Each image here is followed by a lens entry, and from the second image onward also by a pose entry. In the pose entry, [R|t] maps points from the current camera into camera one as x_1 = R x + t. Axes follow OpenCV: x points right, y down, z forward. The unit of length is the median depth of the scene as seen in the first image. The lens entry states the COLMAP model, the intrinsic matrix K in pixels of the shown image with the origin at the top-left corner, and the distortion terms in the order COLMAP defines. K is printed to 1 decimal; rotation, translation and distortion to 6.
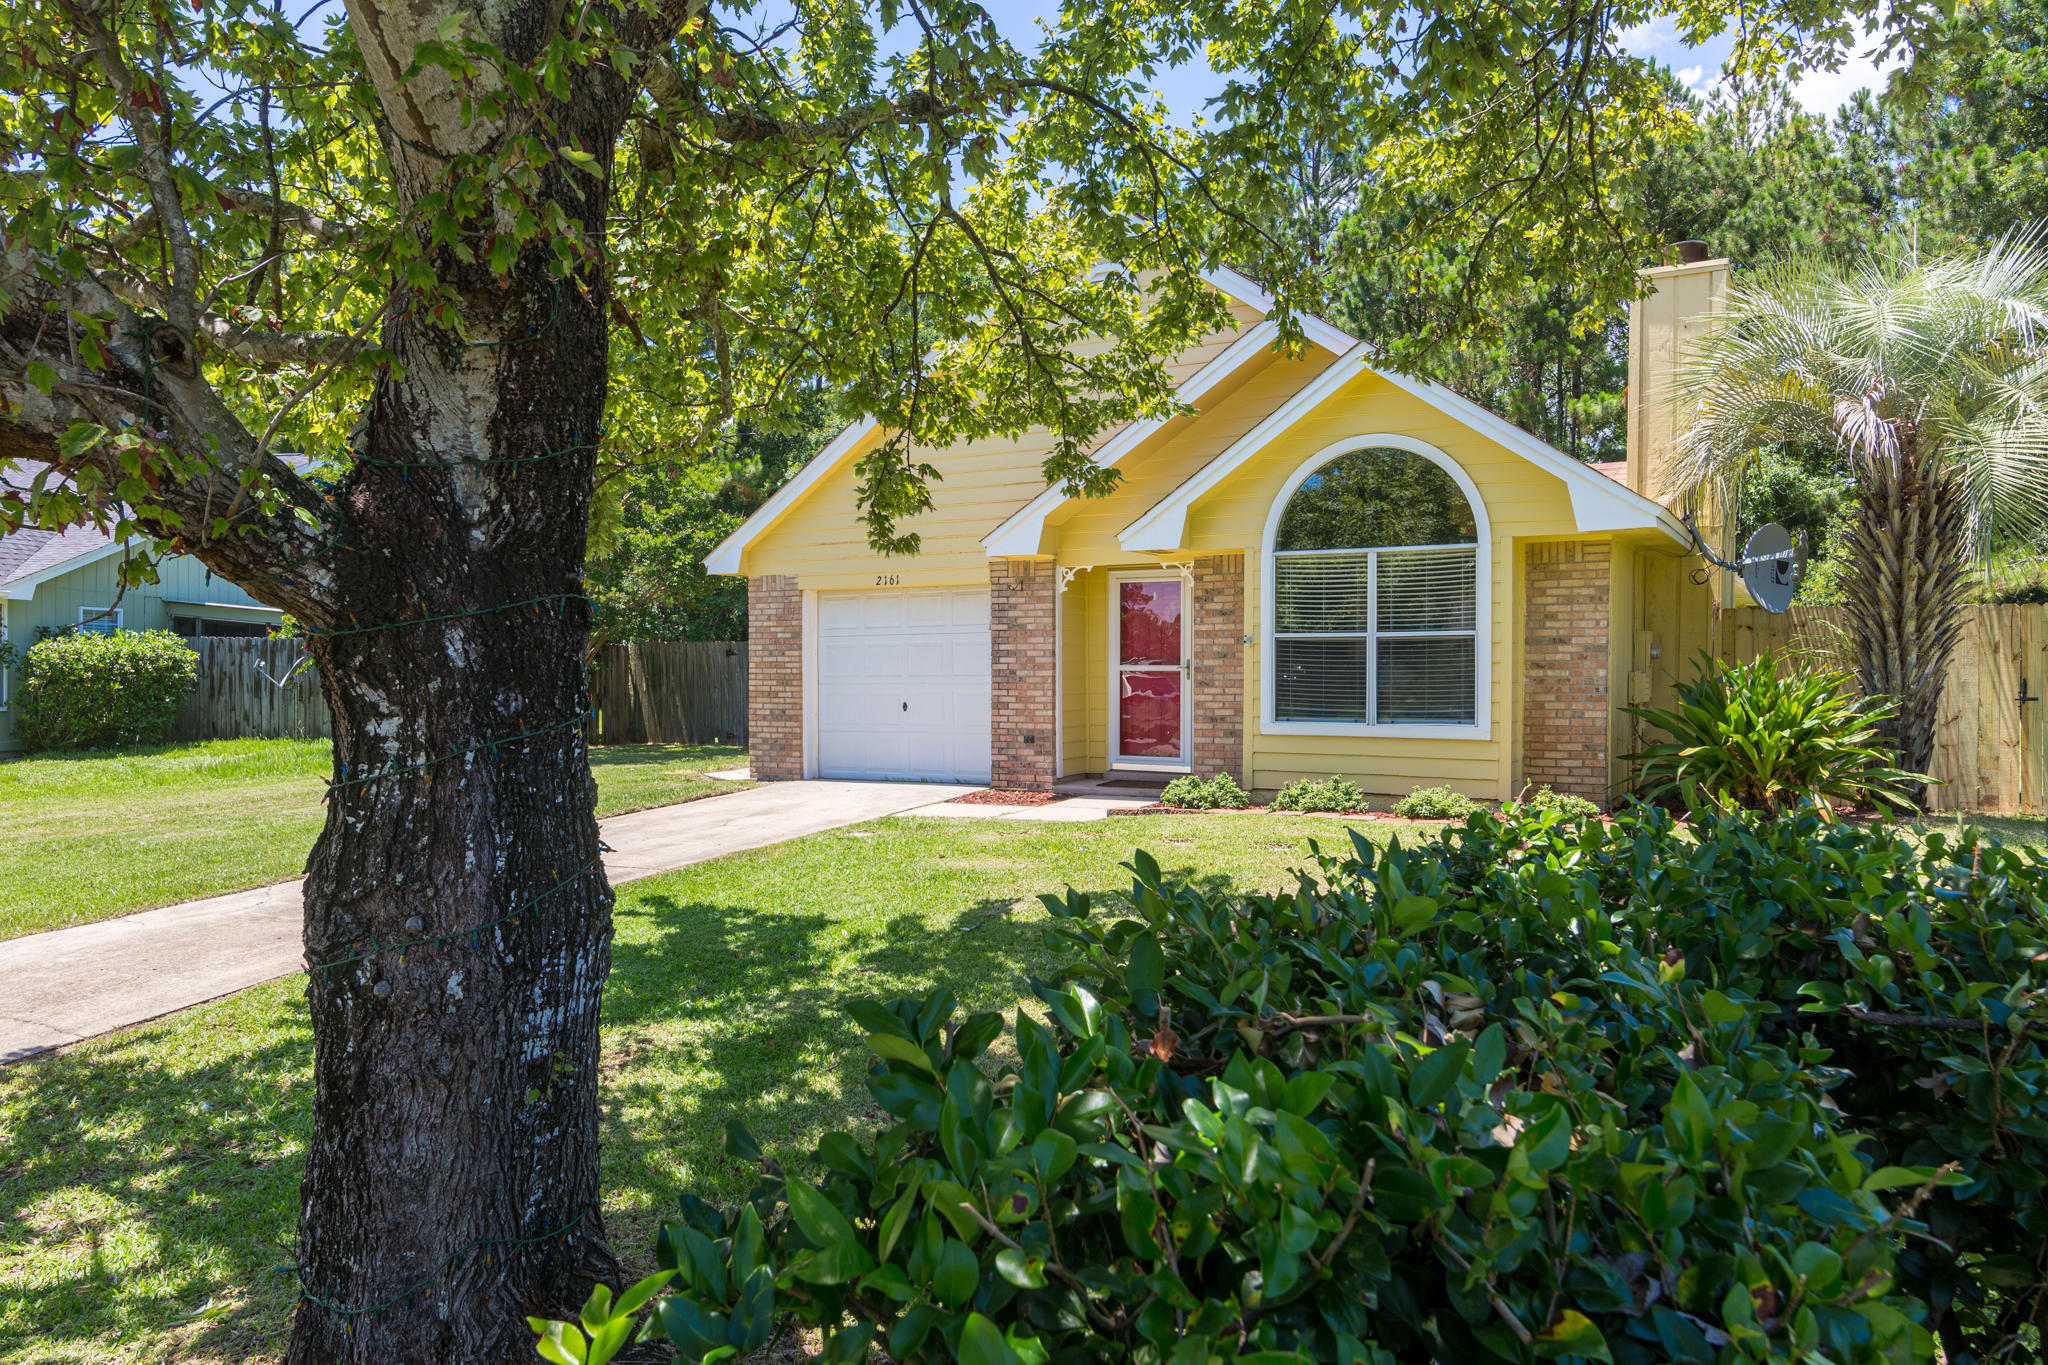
lens RADIAL K [[1483.5, 0, 1024.8], [0, 1483.5, 690.9], [0, 0, 1]] dist [-0.003898, 0.001365]
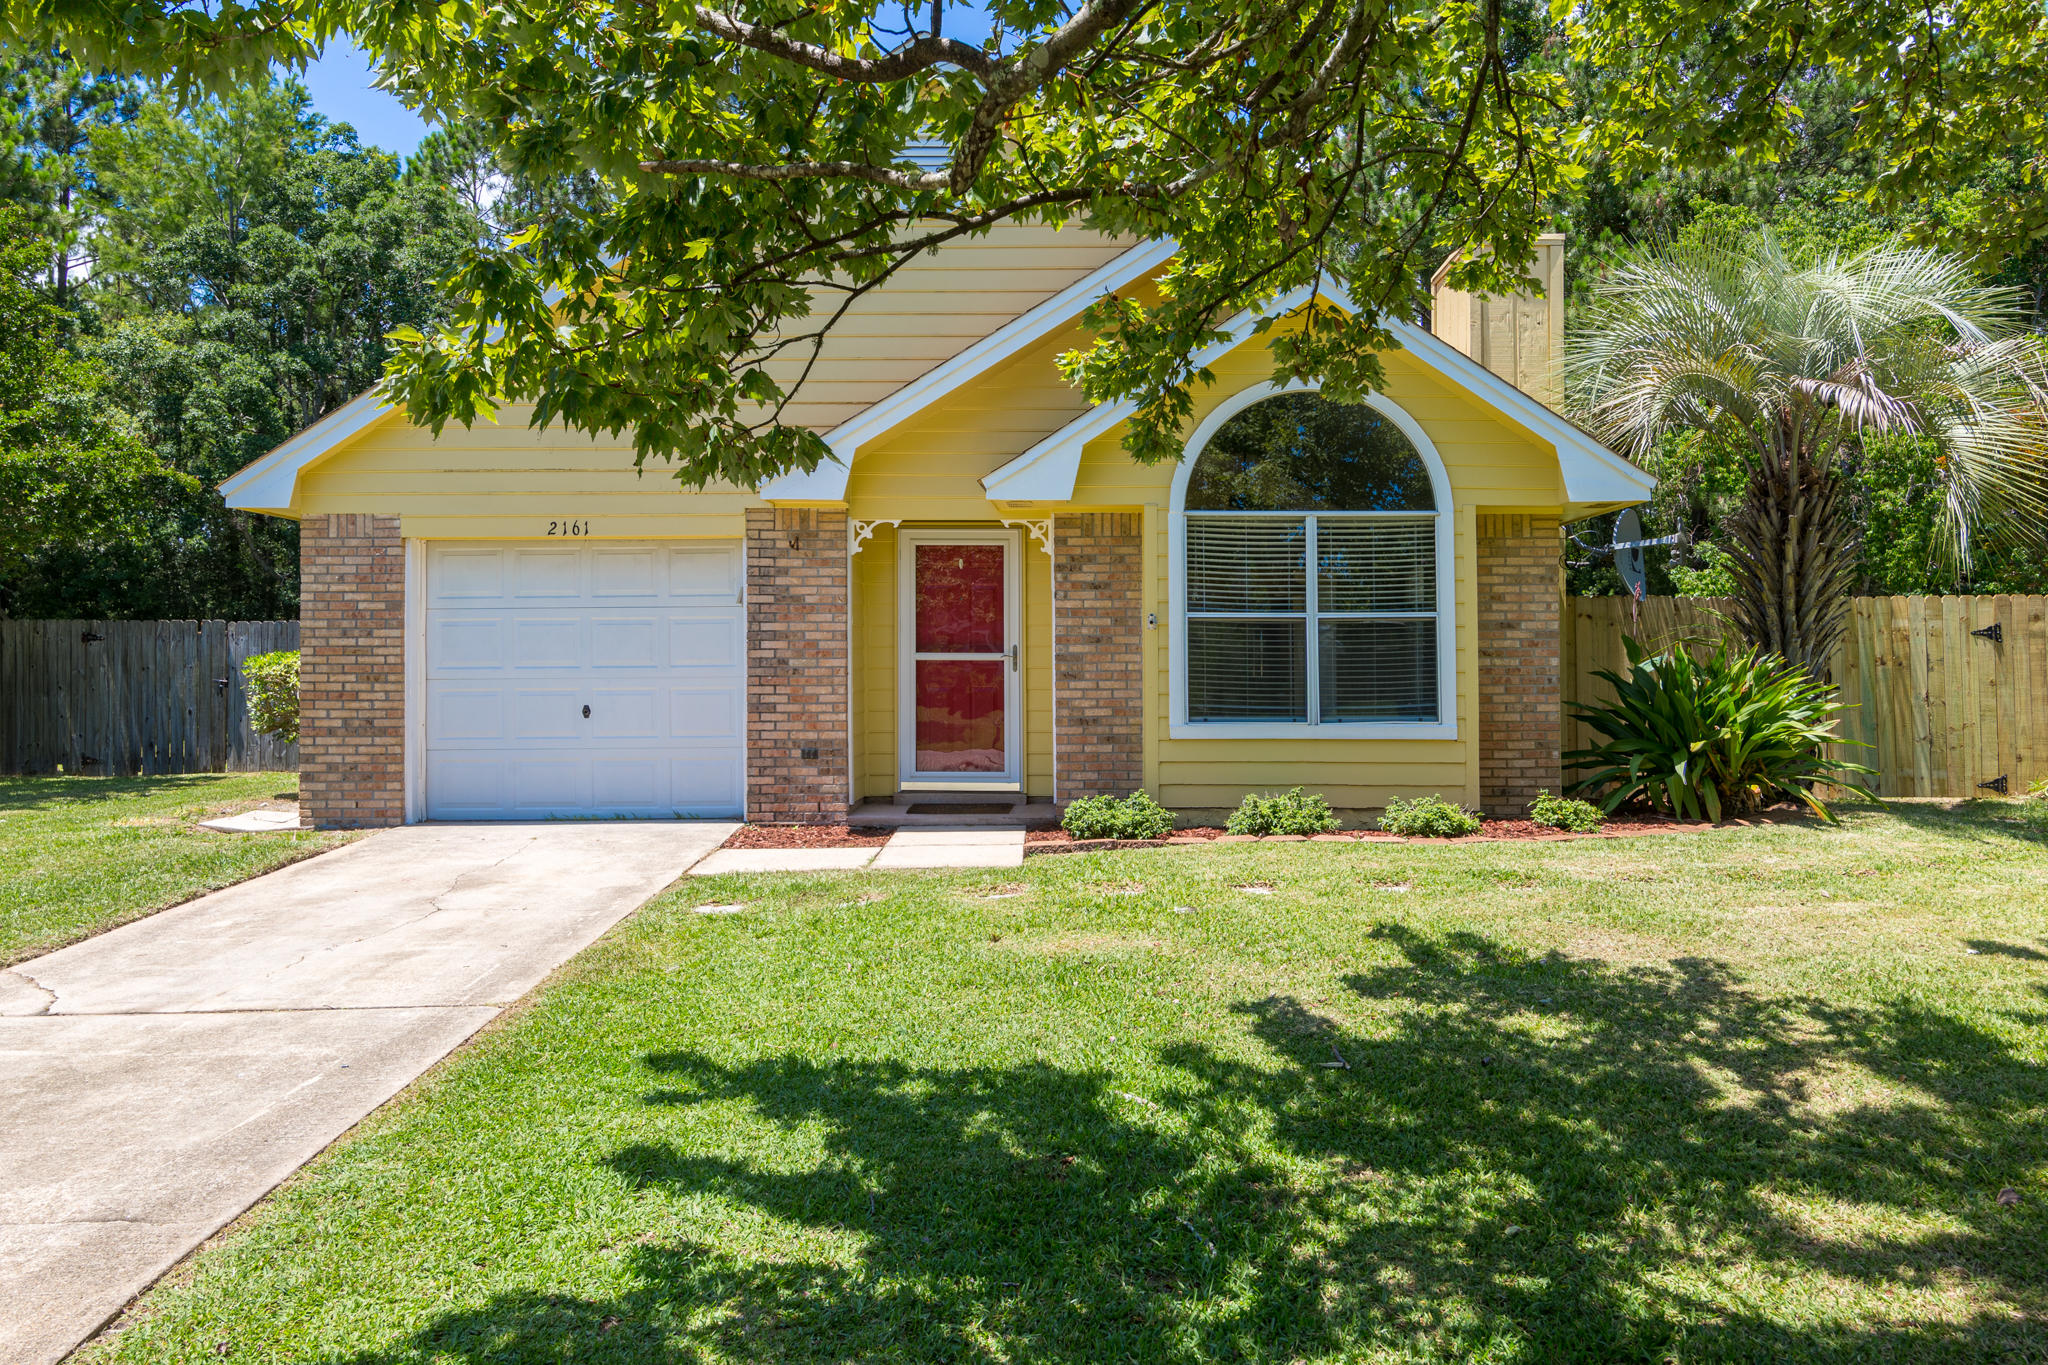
lens RADIAL K [[1483.5, 0, 1023.4], [0, 1483.5, 670.8], [0, 0, 1]] dist [-0.003898, 0.001365]
pose [[0.854602, 0.000311, 0.519283, -0.289469], [0.007255, 0.999895, -0.012538, 0.001845], [-0.519233, 0.014482, 0.854510, 0.327163]]
